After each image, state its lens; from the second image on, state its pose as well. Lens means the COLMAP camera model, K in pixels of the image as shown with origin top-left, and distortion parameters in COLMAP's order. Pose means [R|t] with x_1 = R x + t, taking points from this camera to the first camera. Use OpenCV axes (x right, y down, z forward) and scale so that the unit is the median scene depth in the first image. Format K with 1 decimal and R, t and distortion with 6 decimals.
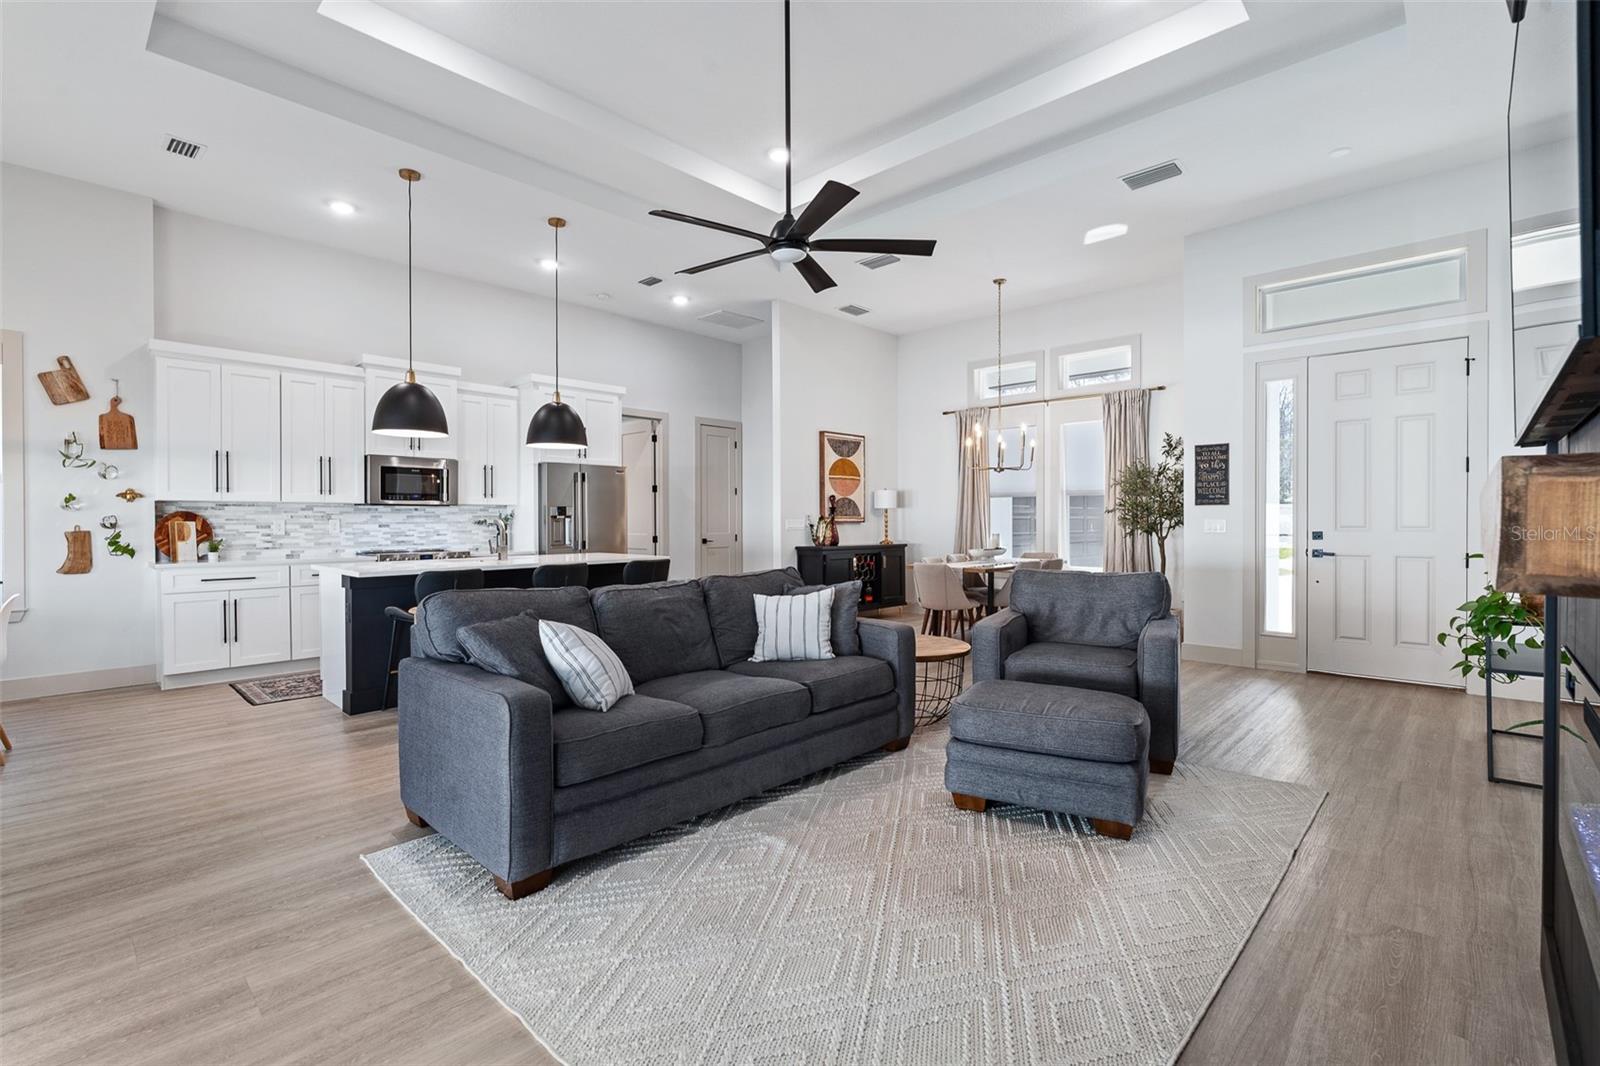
lens RADIAL K [[725.4, 0, 795.4], [0, 725.4, 525.2], [0, 0, 1]] dist [-0.004912, 0.003105]
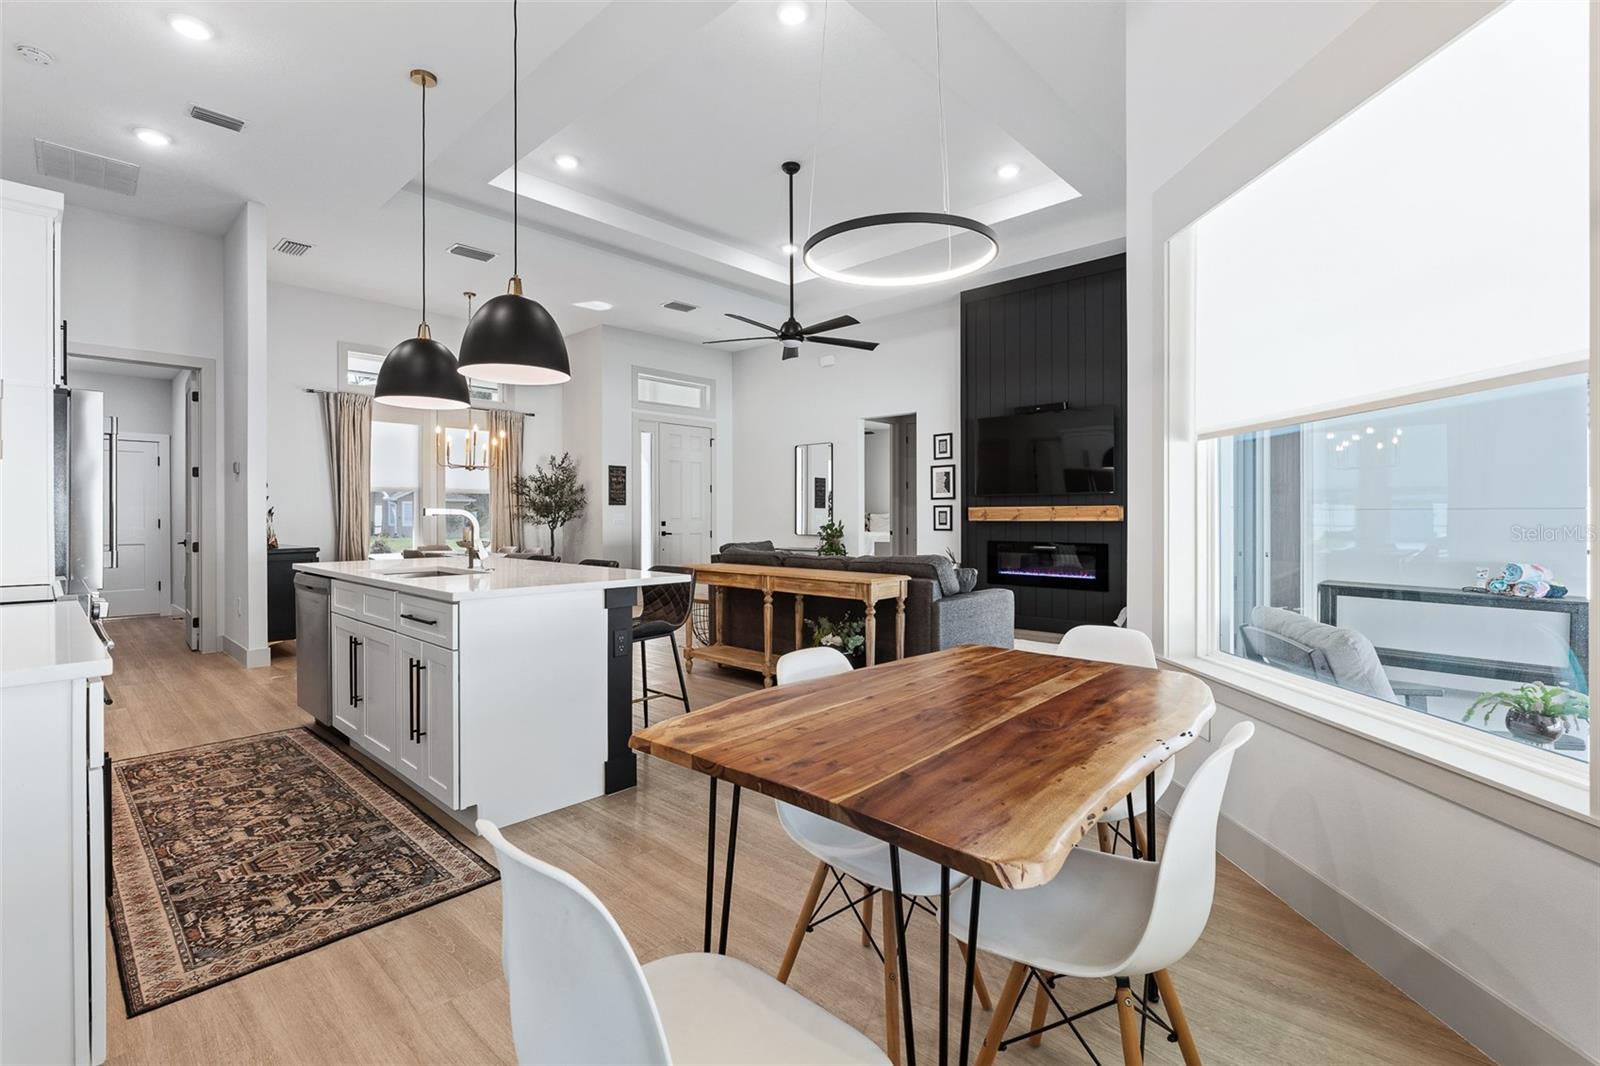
lens RADIAL K [[725.4, 0, 811.8], [0, 725.4, 508.3], [0, 0, 1]] dist [-0.004912, 0.003105]
pose [[-0.021509, 0.013389, 0.999679, -0.965950], [0.010008, 0.999863, -0.013177, 0.003541], [-0.999719, 0.009722, -0.021640, 0.613217]]
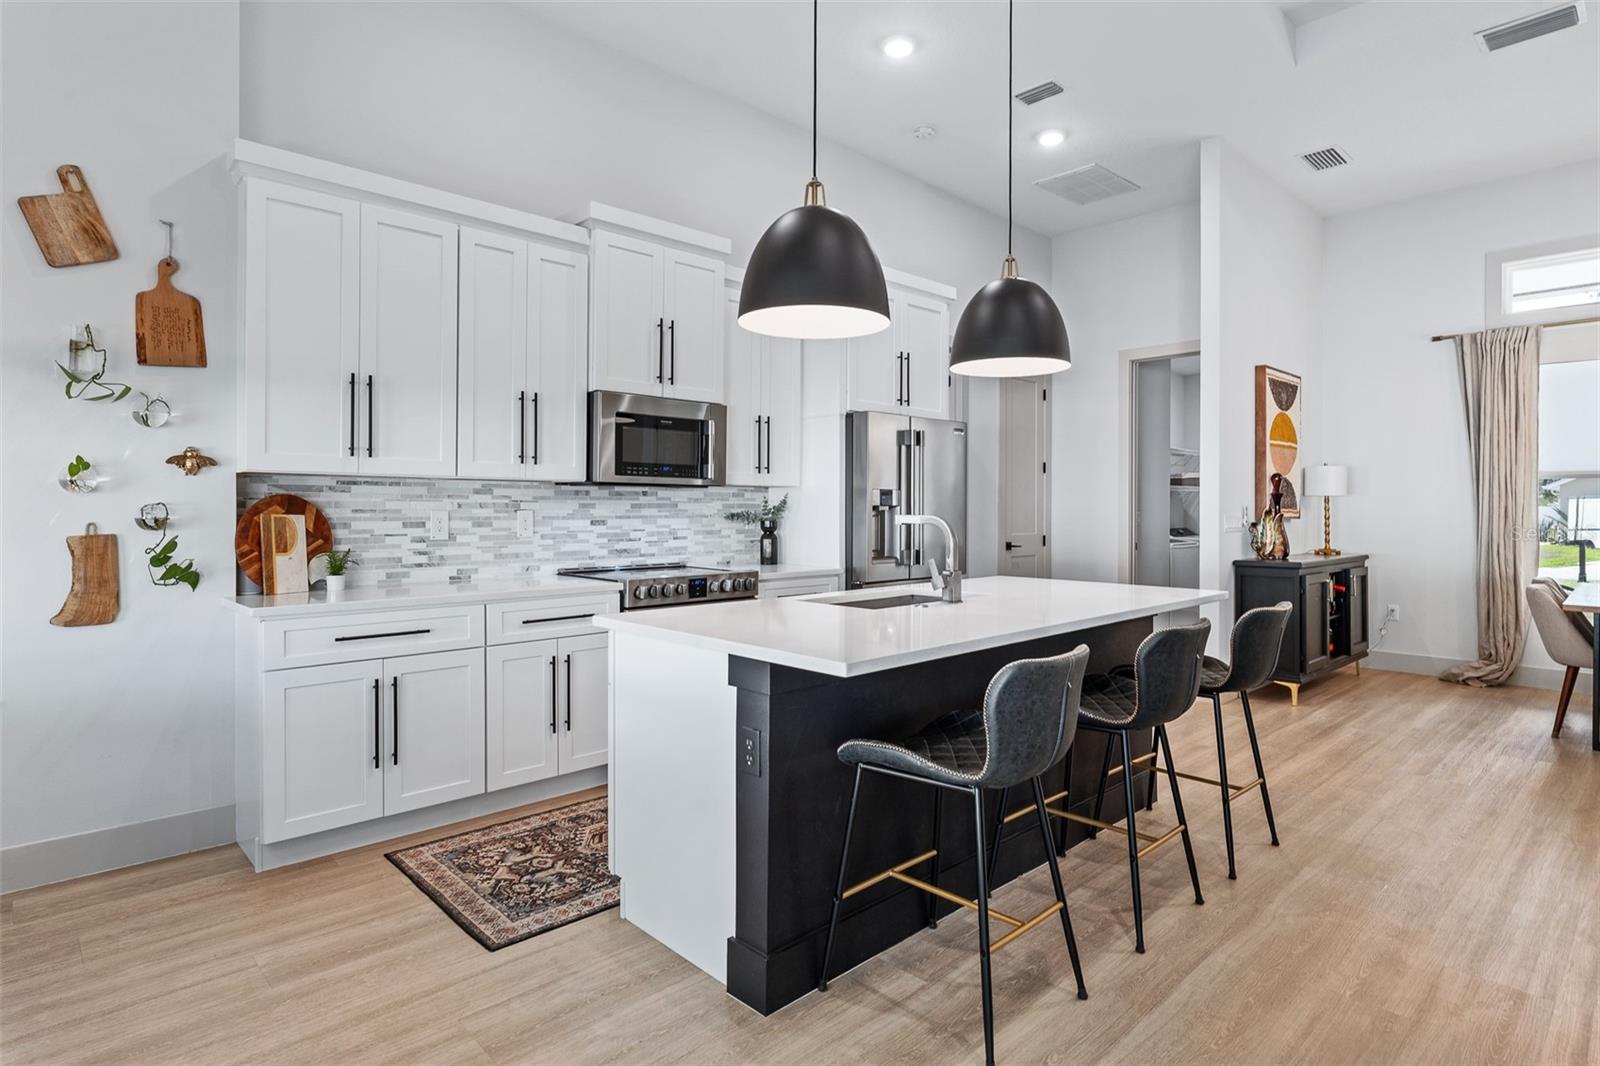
lens RADIAL K [[850.2, 0, 796.0], [0, 850.2, 510.0], [0, 0, 1]] dist [-0.005069, 0.001053]
pose [[0.998721, 0.007488, -0.050001, -0.419459], [-0.007661, 0.999965, -0.003271, -0.008310], [0.049975, 0.003650, 0.998744, 0.390142]]
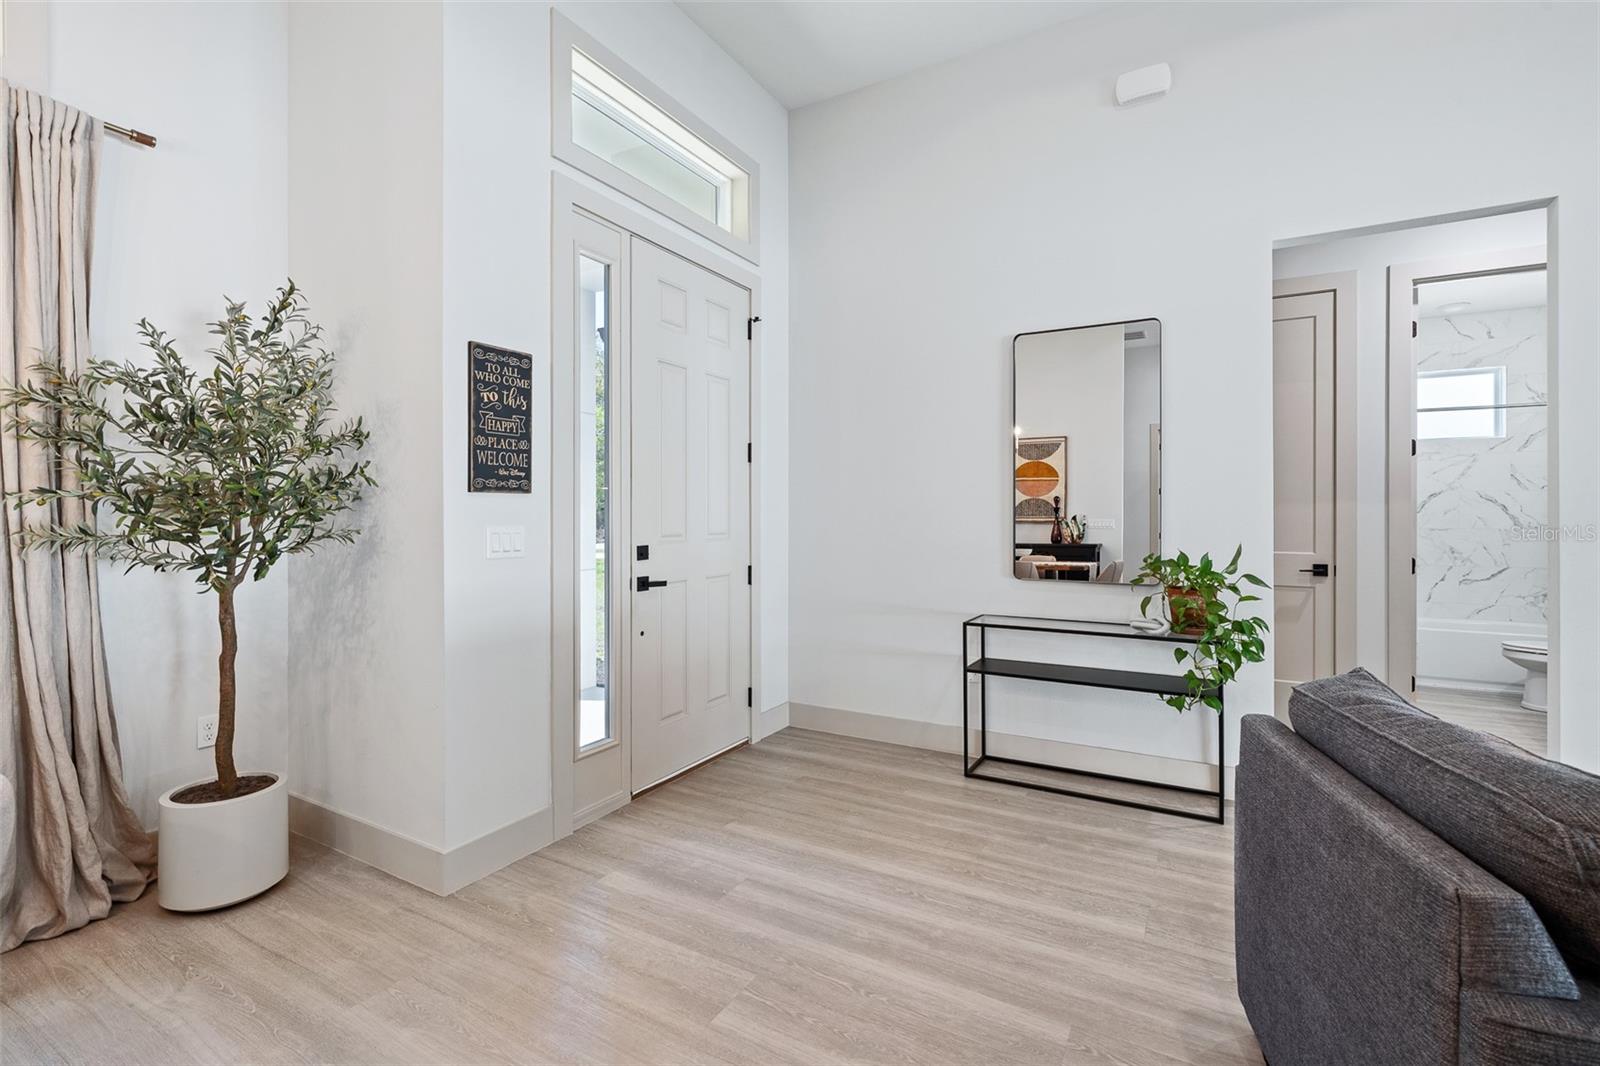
lens RADIAL K [[725.4, 0, 806.5], [0, 725.4, 510.5], [0, 0, 1]] dist [-0.004912, 0.003105]
pose [[-0.232983, 0.003290, 0.972475, 0.121908], [0.006149, 0.999979, -0.001910, -0.015164], [-0.972461, 0.005535, -0.232999, 0.915135]]
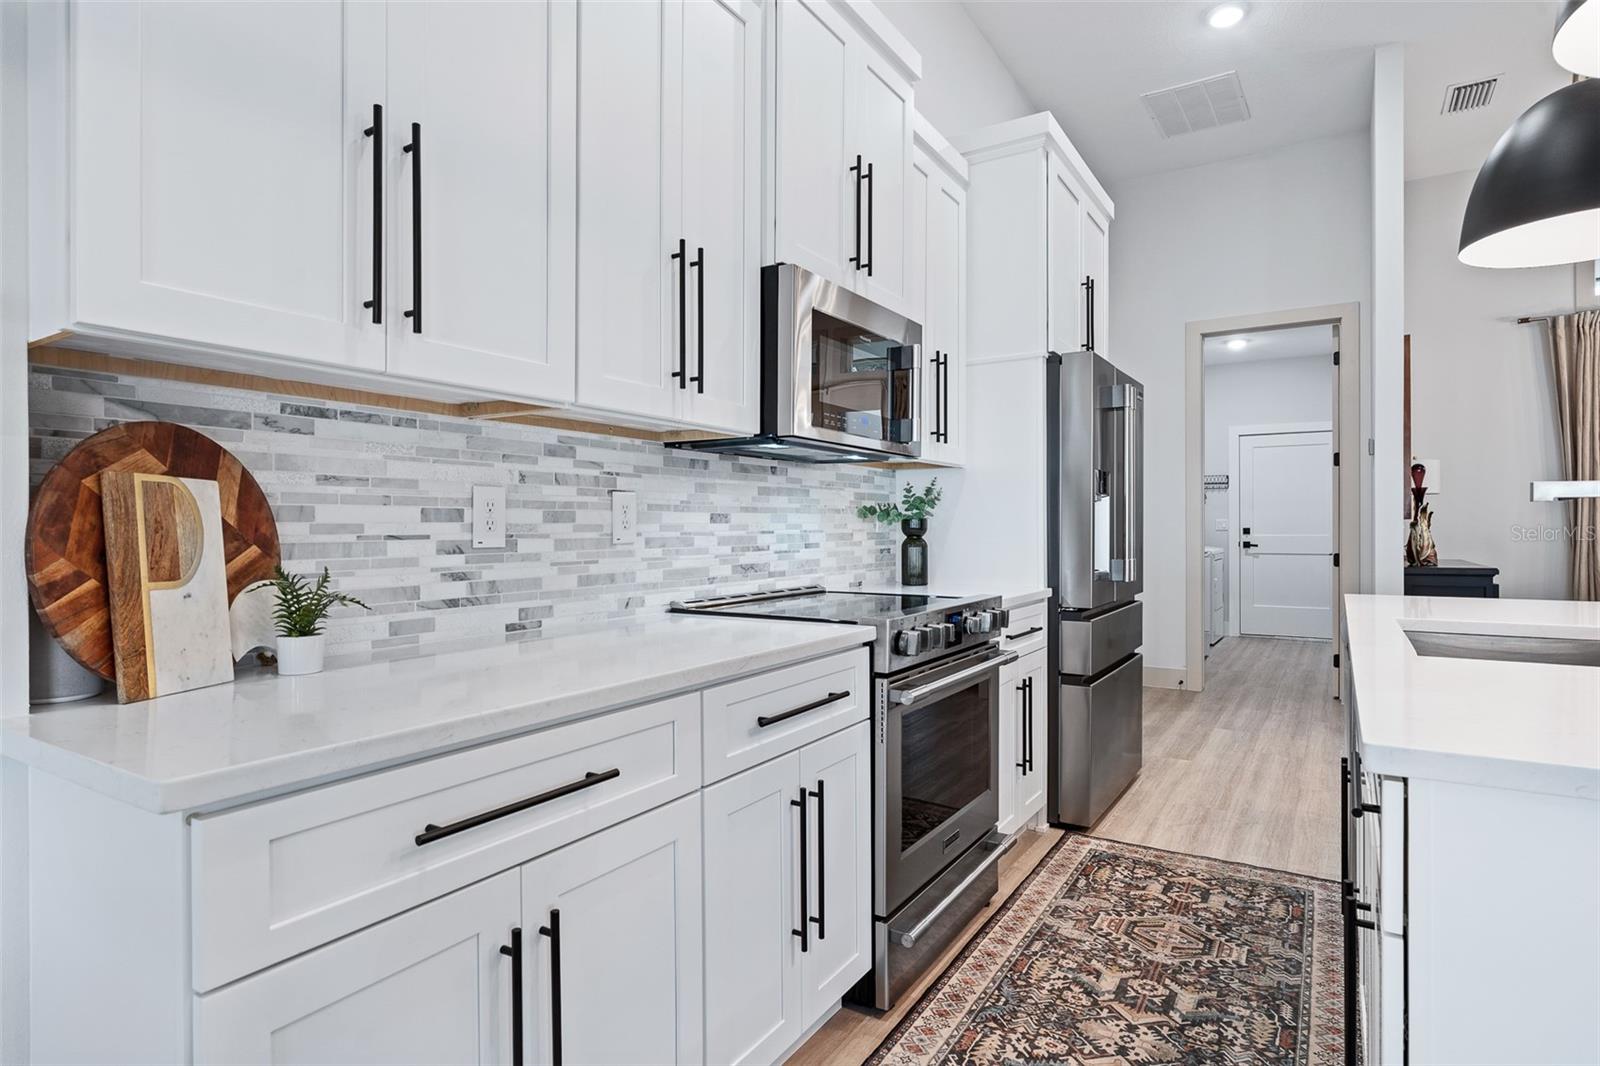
lens RADIAL K [[850.2, 0, 787.9], [0, 850.2, 531.8], [0, 0, 1]] dist [-0.005069, 0.001053]
pose [[0.982547, 0.000549, 0.186015, -0.663473], [-0.000299, 0.999999, -0.001372, 0.008307], [-0.186016, 0.001292, 0.982546, 0.688621]]
